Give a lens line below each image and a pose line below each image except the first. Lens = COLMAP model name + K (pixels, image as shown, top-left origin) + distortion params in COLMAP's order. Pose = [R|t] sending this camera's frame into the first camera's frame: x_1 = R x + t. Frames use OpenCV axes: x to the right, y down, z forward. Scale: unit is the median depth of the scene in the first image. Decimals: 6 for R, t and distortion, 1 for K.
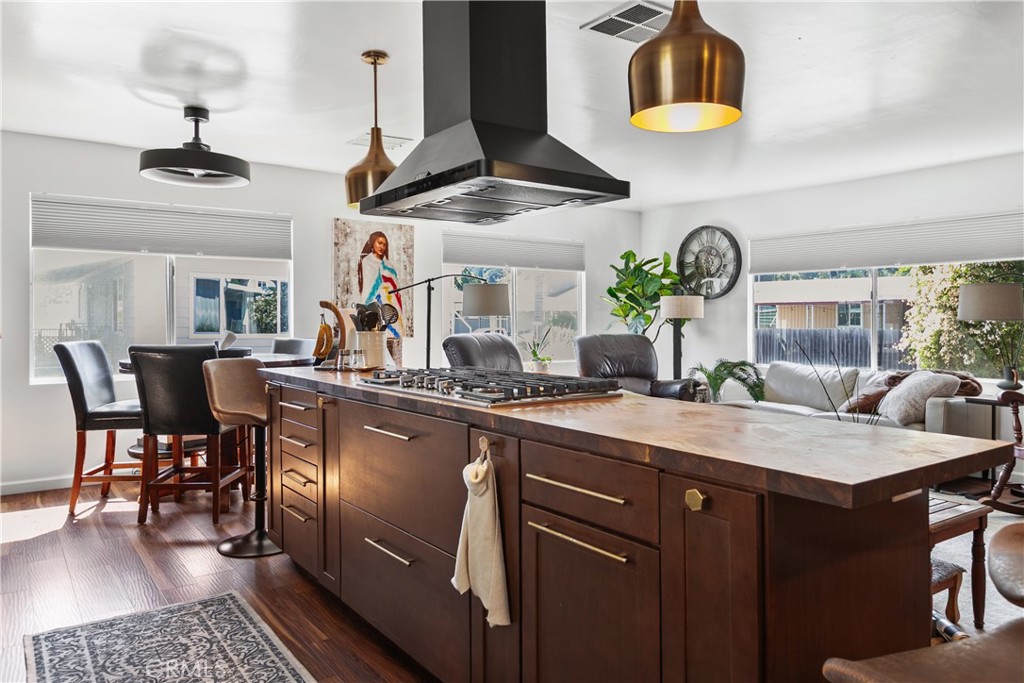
lens RADIAL K [[712.2, 0, 514.7], [0, 712.2, 342.1], [0, 0, 1]] dist [-0.000935, 0.002105]
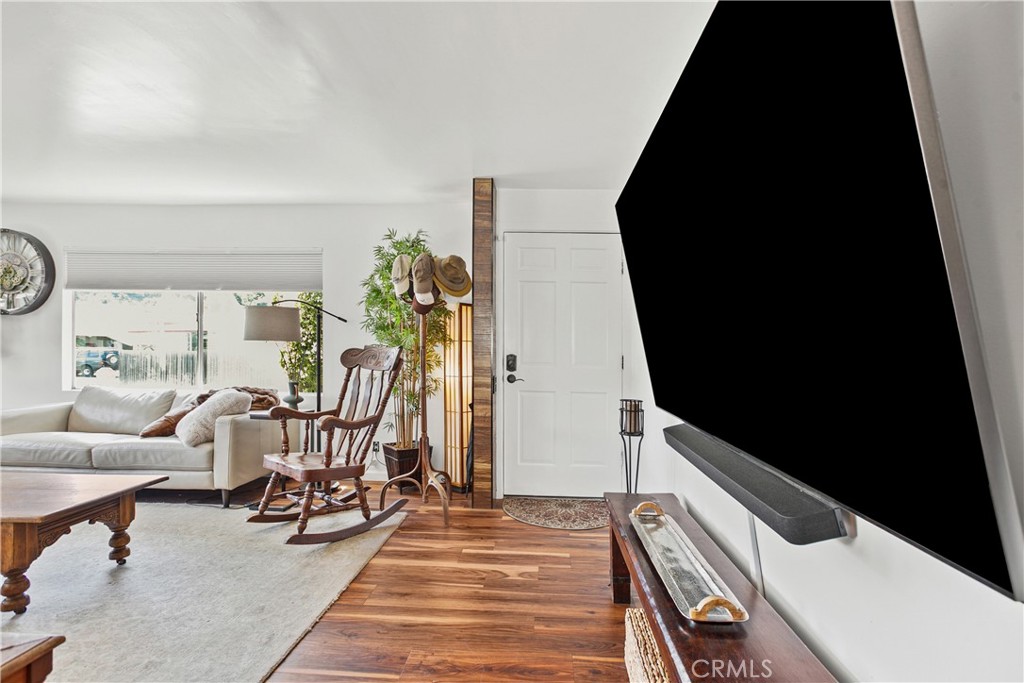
lens RADIAL K [[478.2, 0, 513.6], [0, 478.2, 345.0], [0, 0, 1]] dist [-0.003735, -0.000758]
pose [[0.649555, 0.012917, 0.760205, 0.483097], [0.011492, 0.999575, -0.026804, -0.001702], [-0.760228, 0.026147, 0.649130, 0.333668]]
